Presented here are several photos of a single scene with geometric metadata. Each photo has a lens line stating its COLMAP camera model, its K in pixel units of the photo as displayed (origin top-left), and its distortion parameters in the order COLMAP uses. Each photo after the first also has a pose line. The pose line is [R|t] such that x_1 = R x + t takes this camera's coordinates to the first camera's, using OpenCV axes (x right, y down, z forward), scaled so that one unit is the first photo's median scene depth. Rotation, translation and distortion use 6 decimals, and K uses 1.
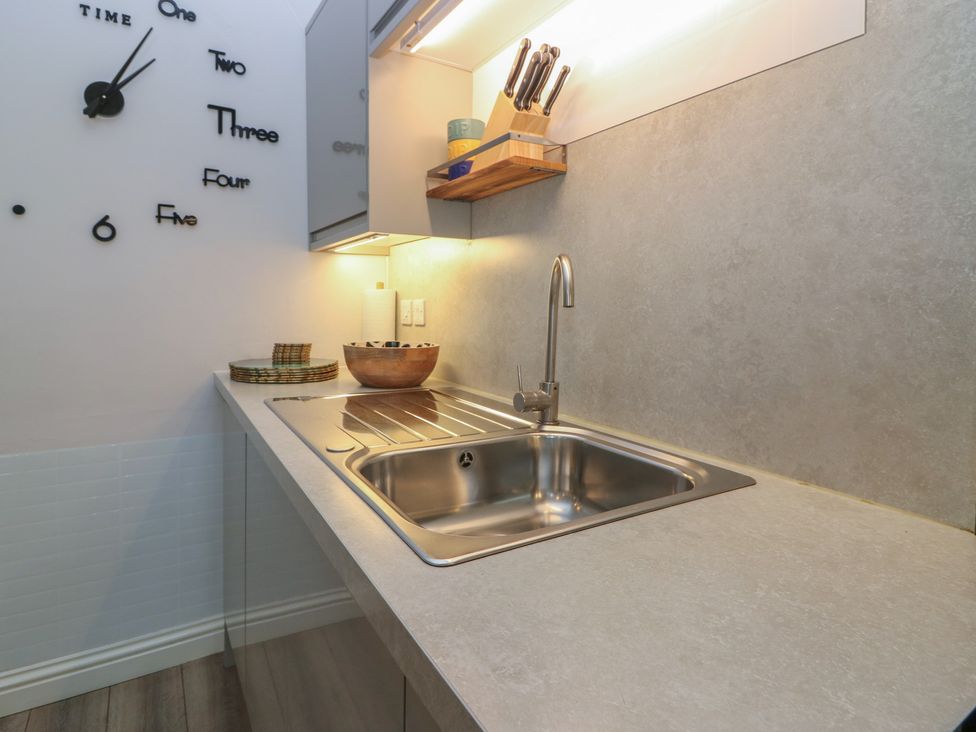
lens RADIAL K [[551.3, 0, 480.7], [0, 551.3, 332.4], [0, 0, 1]] dist [-0.002008, -0.011706]
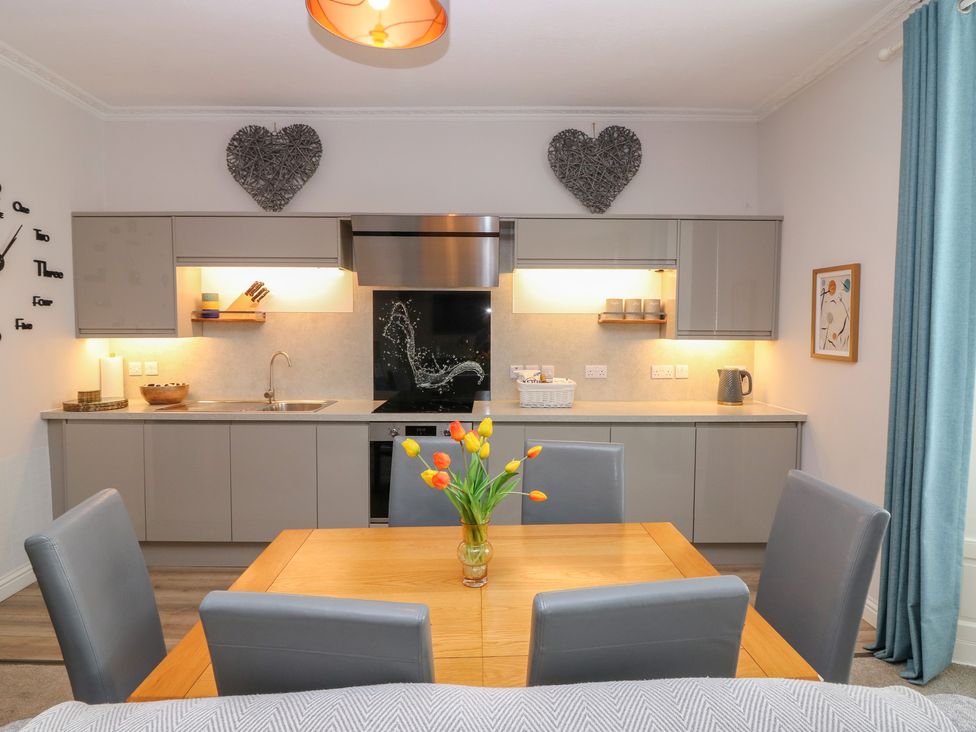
lens RADIAL K [[551.3, 0, 501.6], [0, 551.3, 352.9], [0, 0, 1]] dist [-0.002008, -0.011706]
pose [[0.483065, -0.051113, 0.874091, -1.307259], [0.047339, 0.998359, 0.032218, -0.104218], [-0.874304, 0.025816, 0.484692, -1.128435]]
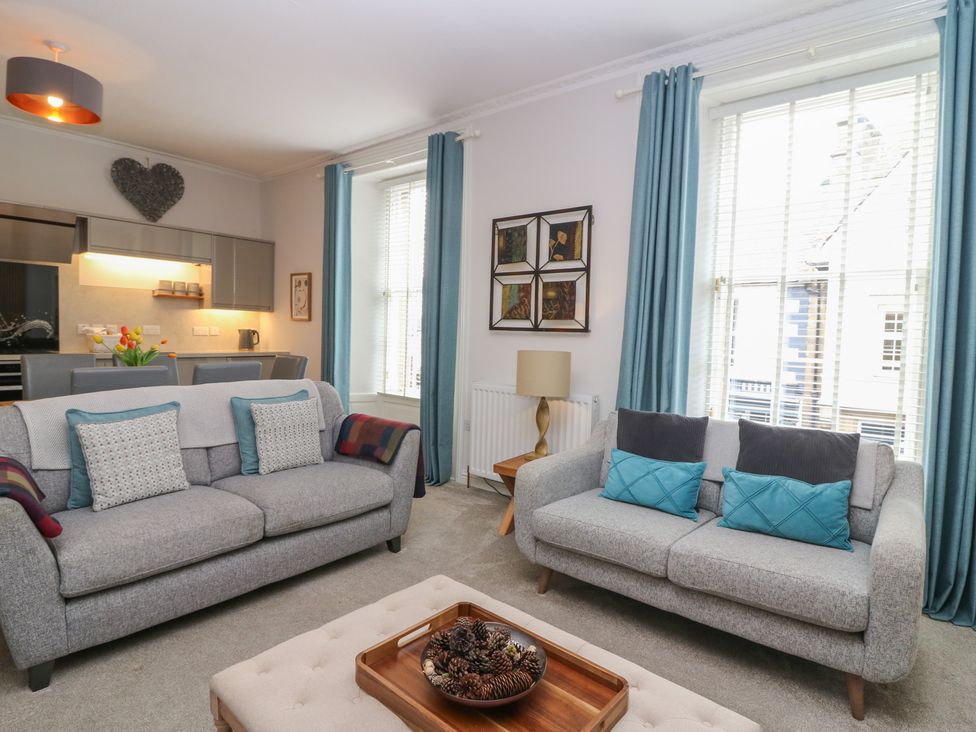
lens RADIAL K [[532.5, 0, 494.8], [0, 532.5, 357.8], [0, 0, 1]] dist [0.002390, -0.005069]
pose [[-0.335579, -0.067271, 0.939607, -2.735662], [0.017556, 0.996827, 0.077637, 0.012662], [-0.941849, 0.042549, -0.333333, -1.221489]]
